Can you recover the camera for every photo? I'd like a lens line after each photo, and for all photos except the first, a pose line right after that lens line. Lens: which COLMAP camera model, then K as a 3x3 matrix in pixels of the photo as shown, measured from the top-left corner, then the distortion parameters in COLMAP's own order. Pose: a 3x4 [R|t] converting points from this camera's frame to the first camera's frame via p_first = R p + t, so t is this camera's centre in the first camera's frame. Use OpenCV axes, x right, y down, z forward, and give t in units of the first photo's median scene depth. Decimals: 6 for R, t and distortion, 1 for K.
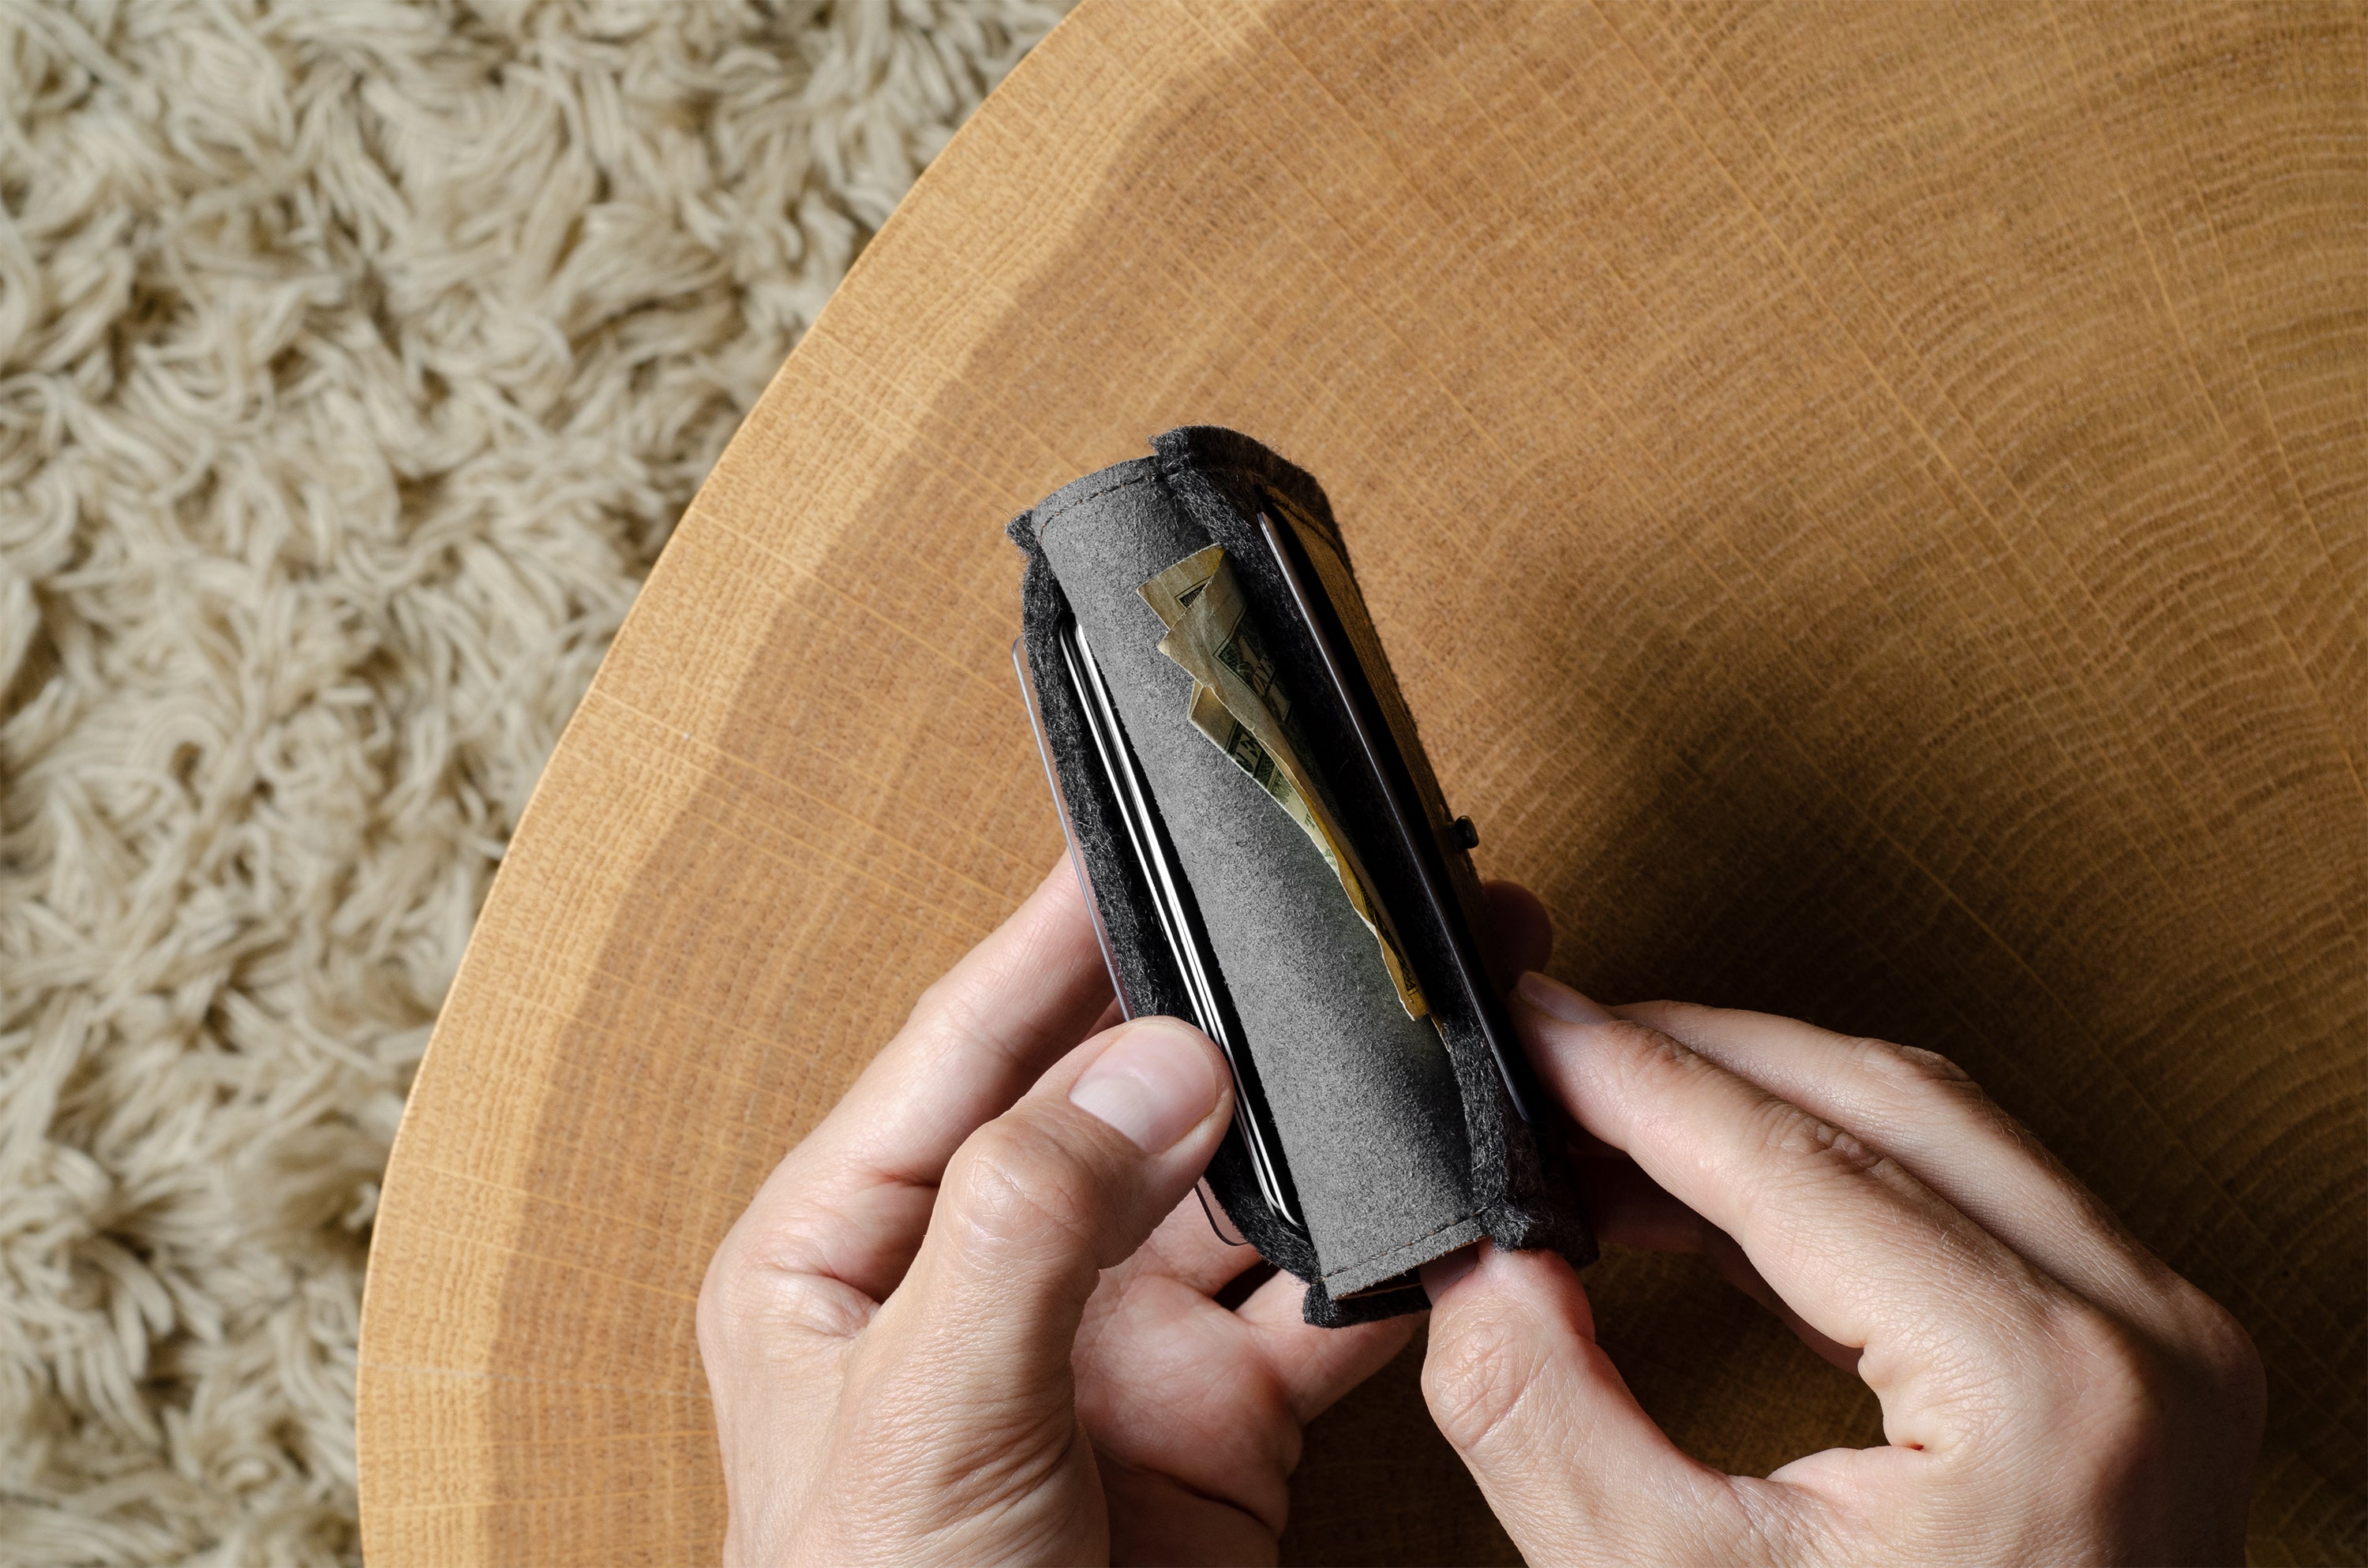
lens RADIAL K [[5604.9, 0, 1180.4], [0, 5604.9, 788.6], [0, 0, 1]] dist [-0.063131, 0.264028]
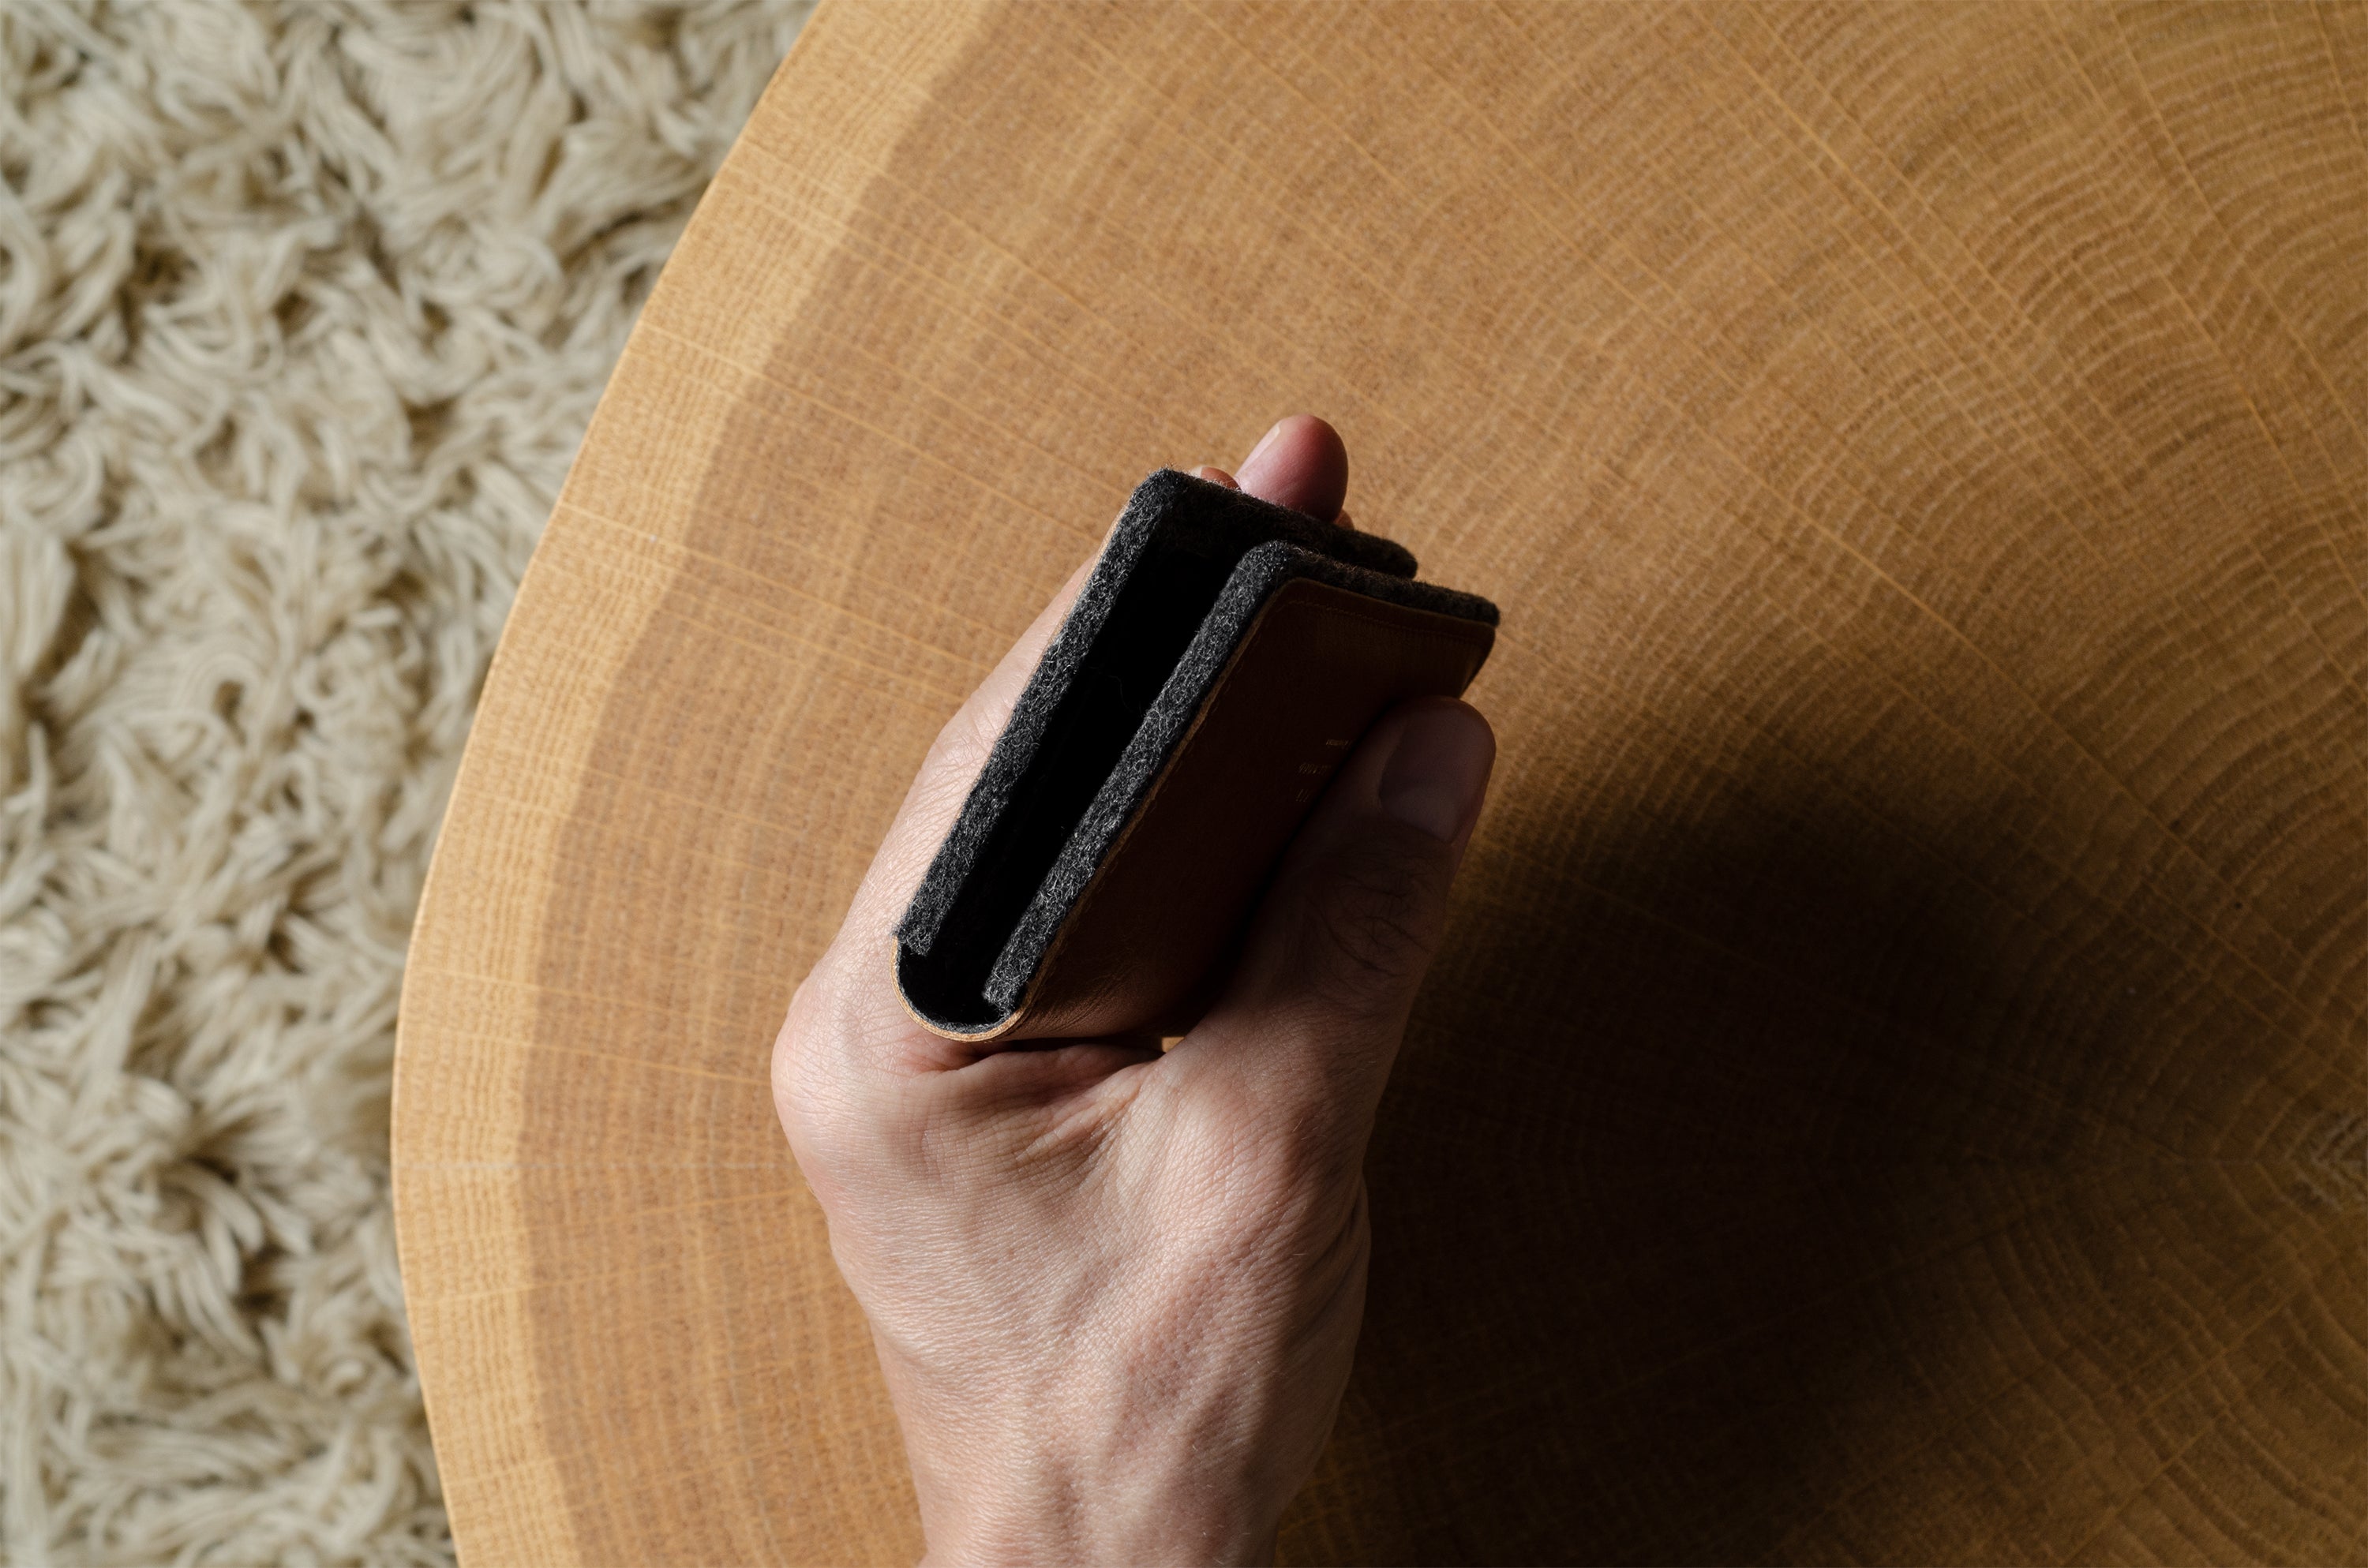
lens RADIAL K [[5604.9, 0, 1180.4], [0, 5604.9, 788.6], [0, 0, 1]] dist [-0.063131, 0.264028]
pose [[0.995215, -0.093310, -0.028980, 0.035157], [0.092701, 0.995458, -0.021664, 0.068649], [0.030870, 0.018874, 0.999345, -0.036178]]
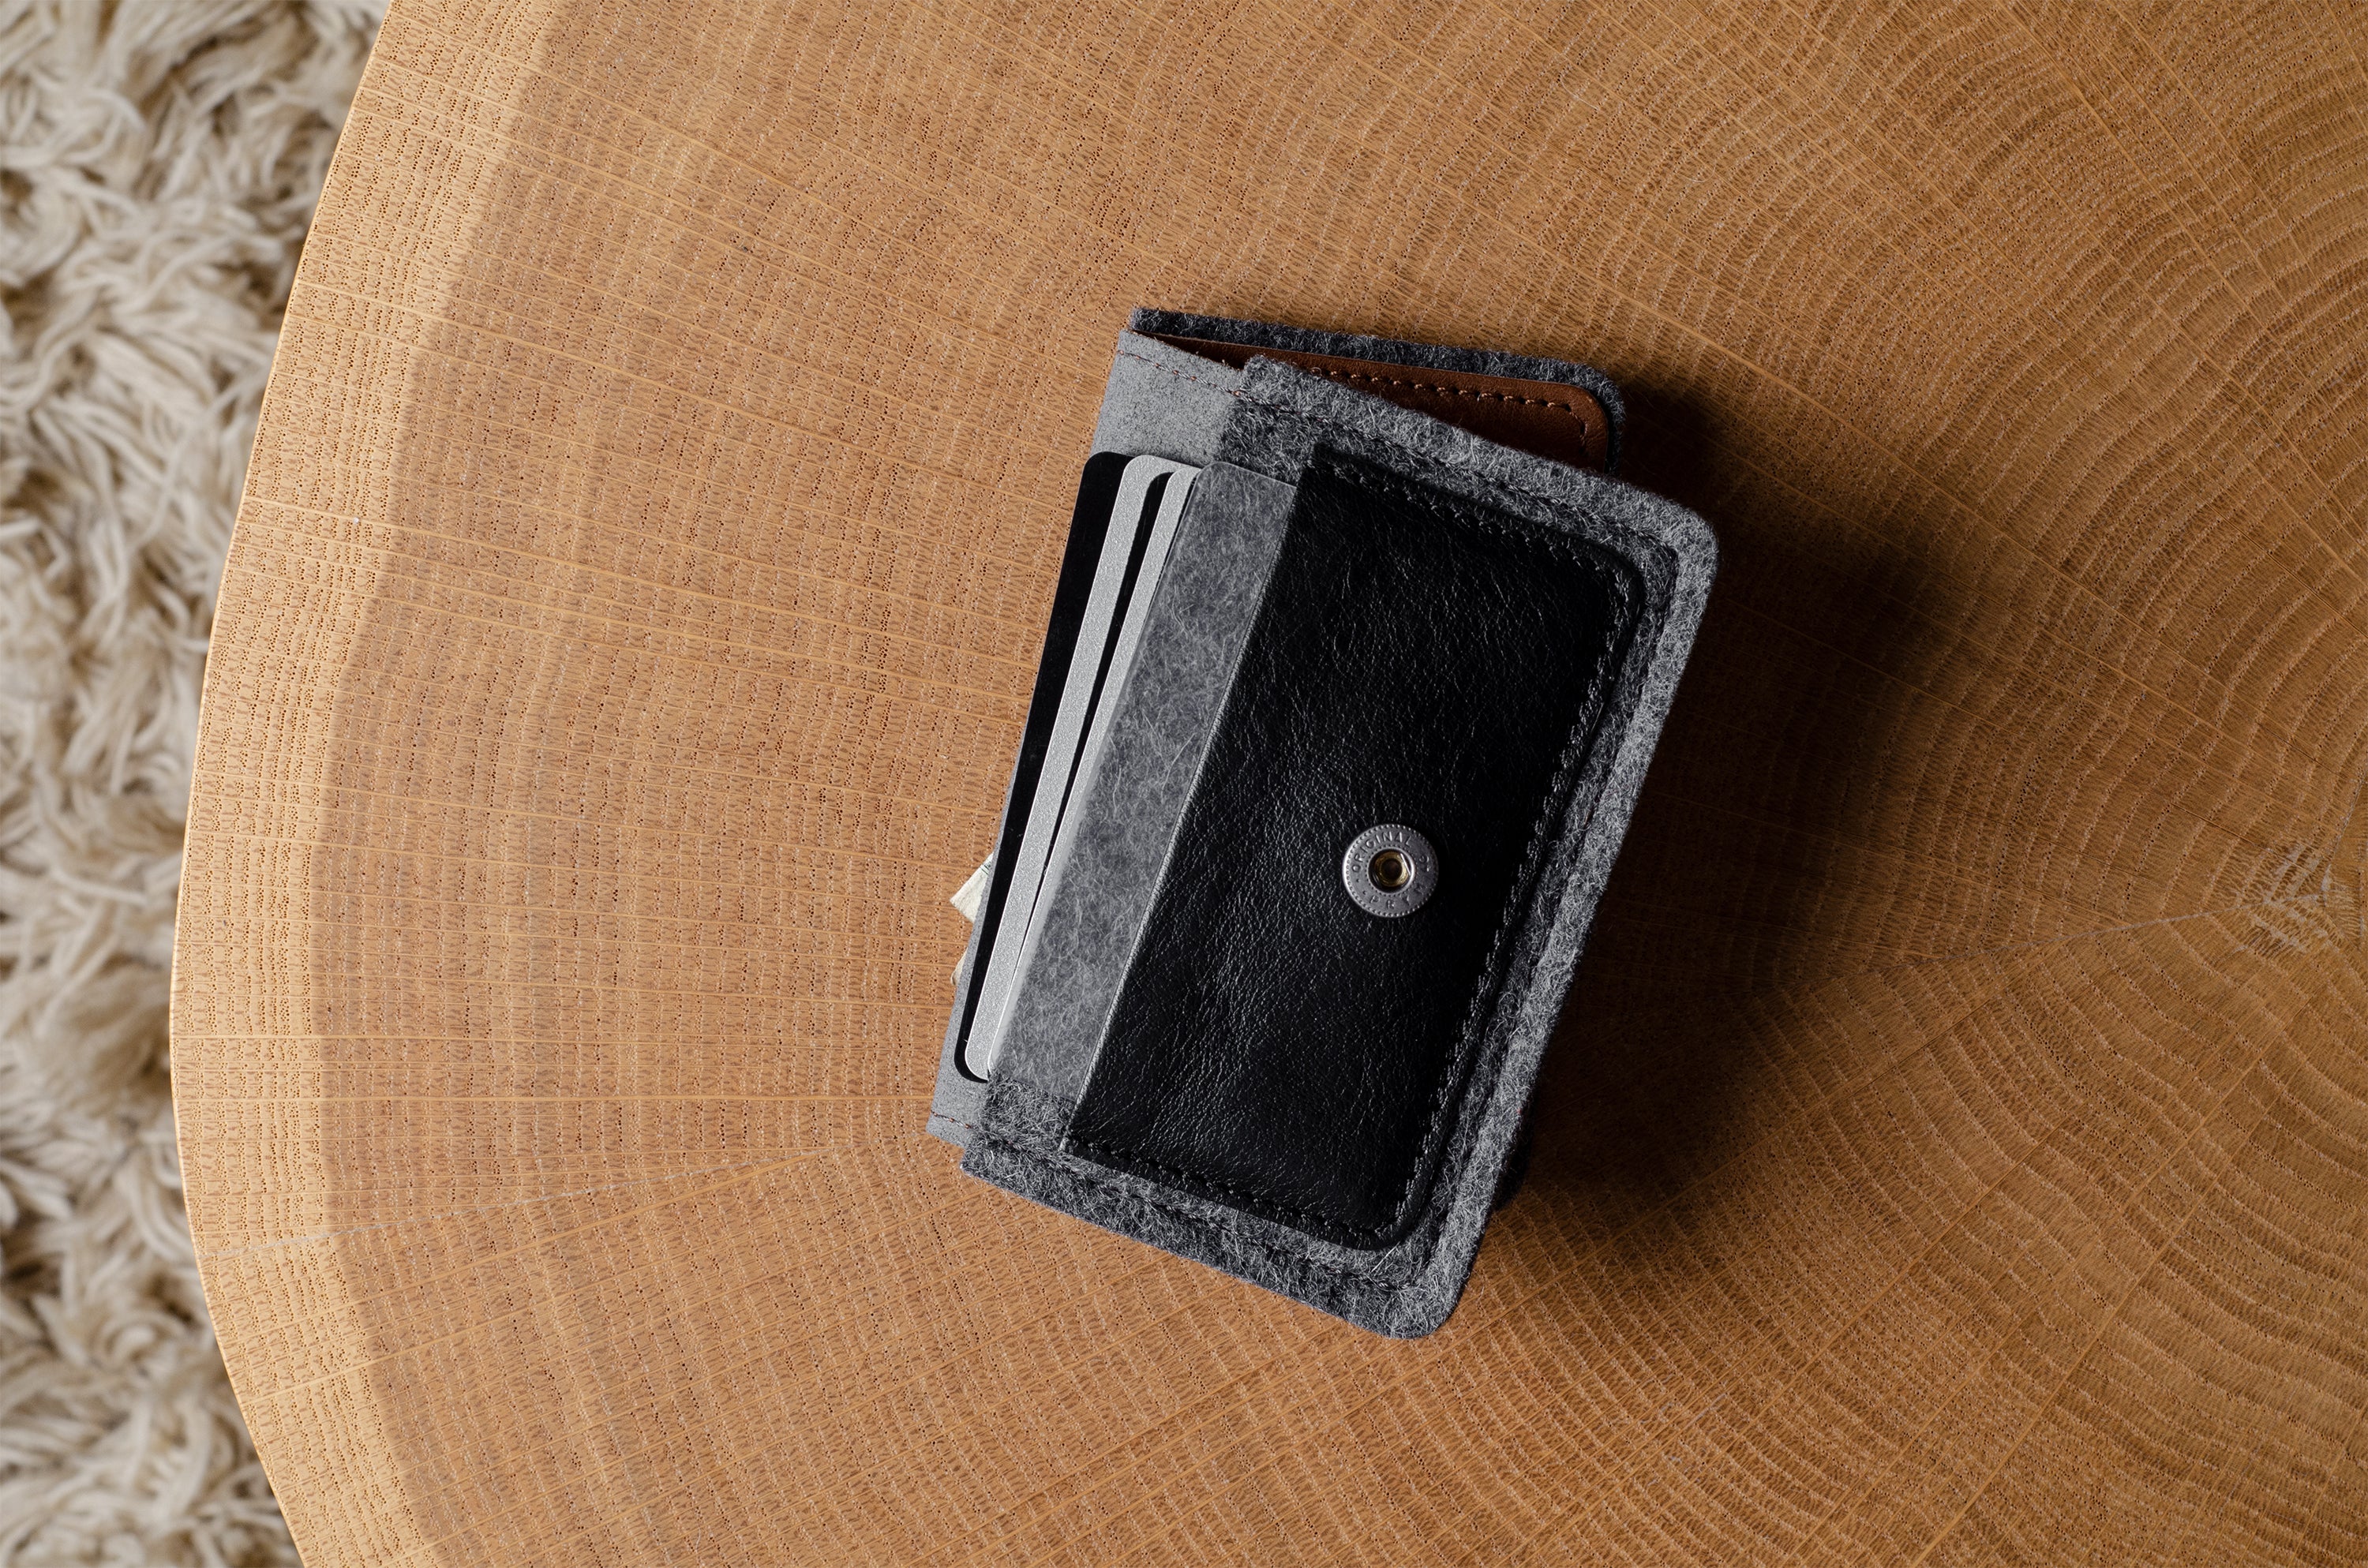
lens RADIAL K [[5519.7, 0, 1184.7], [0, 5519.7, 783.8], [0, 0, 1]] dist [-0.049386, 0.047058]
pose [[0.966074, -0.256721, 0.028192, 0.007759], [0.252850, 0.962404, 0.099223, -0.023423], [-0.052605, -0.088729, 0.994666, 0.077151]]
